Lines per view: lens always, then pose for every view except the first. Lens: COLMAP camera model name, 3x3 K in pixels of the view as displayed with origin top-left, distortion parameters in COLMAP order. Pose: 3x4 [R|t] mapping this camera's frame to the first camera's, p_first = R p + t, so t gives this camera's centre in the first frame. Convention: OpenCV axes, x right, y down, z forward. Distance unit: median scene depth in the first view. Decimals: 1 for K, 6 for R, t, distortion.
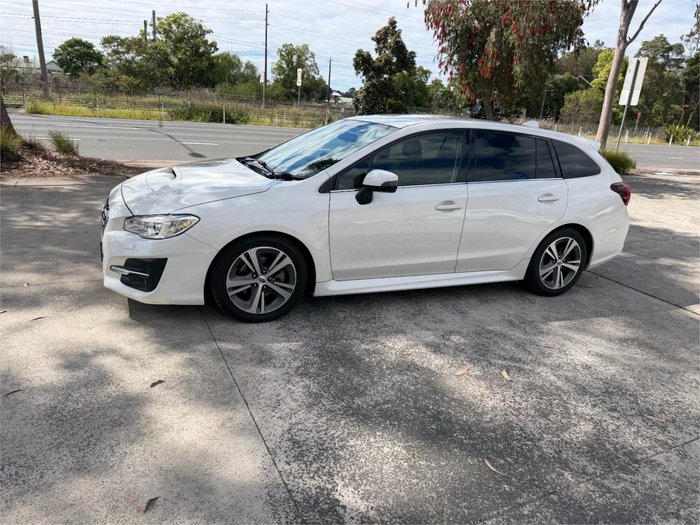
lens RADIAL K [[491.8, 0, 346.1], [0, 491.8, 260.2], [0, 0, 1]] dist [0.027813, -0.036617]
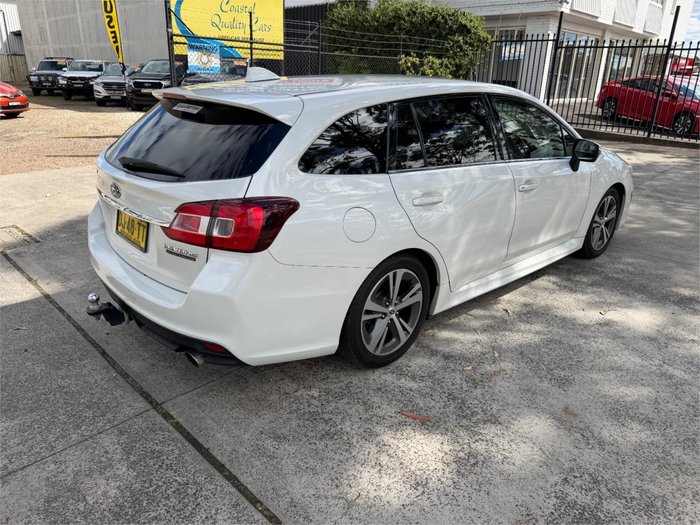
lens RADIAL K [[497.8, 0, 347.5], [0, 497.8, 261.9], [0, 0, 1]] dist [0.005045, -0.007726]
pose [[-0.936925, 0.017541, -0.349091, 0.601278], [-0.199785, 0.792638, 0.576031, -0.559486], [0.286807, 0.609441, -0.739137, 1.953020]]
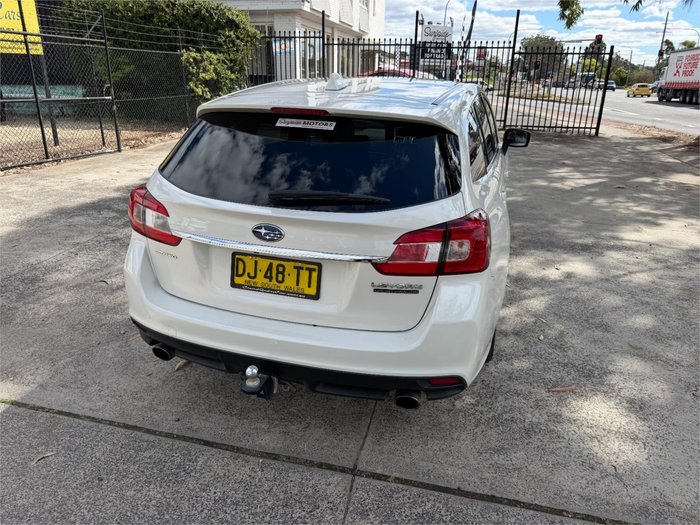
lens RADIAL K [[497.8, 0, 347.5], [0, 497.8, 261.9], [0, 0, 1]] dist [0.005045, -0.007726]
pose [[-0.637353, 0.184438, -0.748174, 0.964049], [-0.296996, 0.837122, 0.459370, -0.445423], [0.711038, 0.514985, -0.478764, 1.676159]]
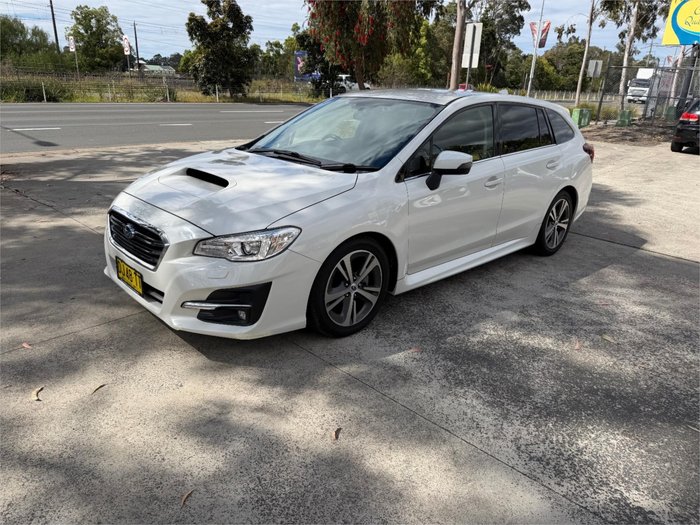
lens RADIAL K [[491.8, 0, 346.1], [0, 491.8, 260.2], [0, 0, 1]] dist [0.027813, -0.036617]
pose [[0.939614, -0.148704, 0.308242, -0.383111], [0.129717, 0.988211, 0.081321, -0.070425], [-0.316700, -0.036426, 0.947826, 0.141000]]
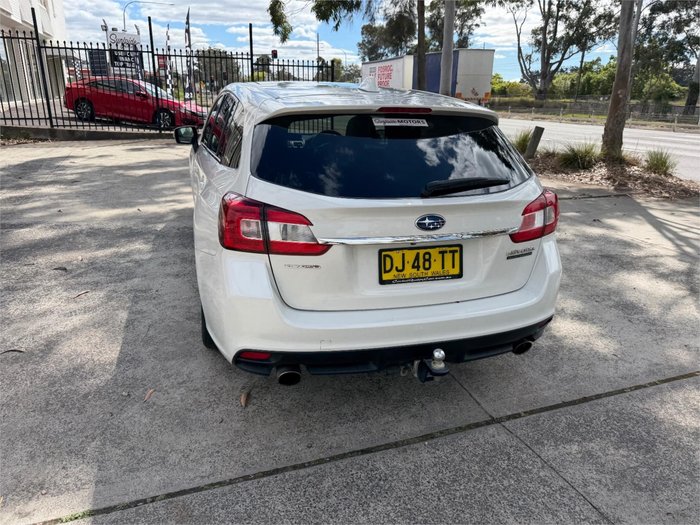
lens RADIAL K [[495.6, 0, 346.3], [0, 495.6, 258.7], [0, 0, 1]] dist [0.009129, -0.015249]
pose [[-0.105637, 0.238571, -0.965362, 1.158069], [-0.329278, 0.907635, 0.260337, -0.296954], [0.938305, 0.345374, -0.017323, 1.319405]]
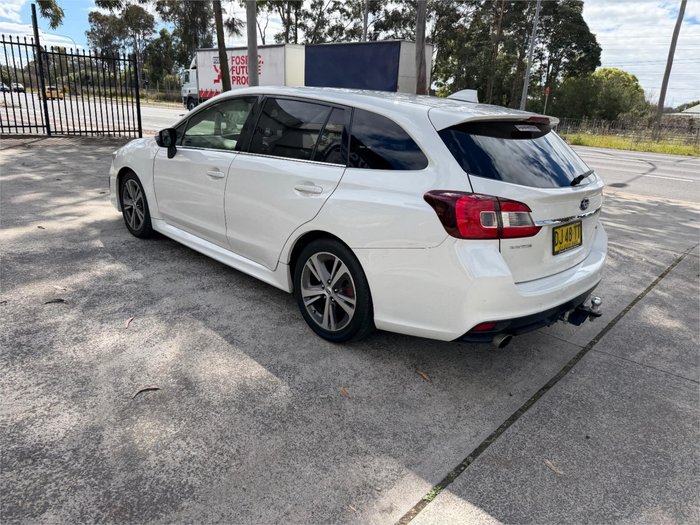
lens RADIAL K [[495.6, 0, 346.3], [0, 495.6, 258.7], [0, 0, 1]] dist [0.009129, -0.015249]
pose [[0.371871, 0.224385, -0.900757, 1.161357], [-0.306042, 0.945730, 0.109241, -0.131114], [0.876385, 0.235046, 0.420360, 0.823873]]
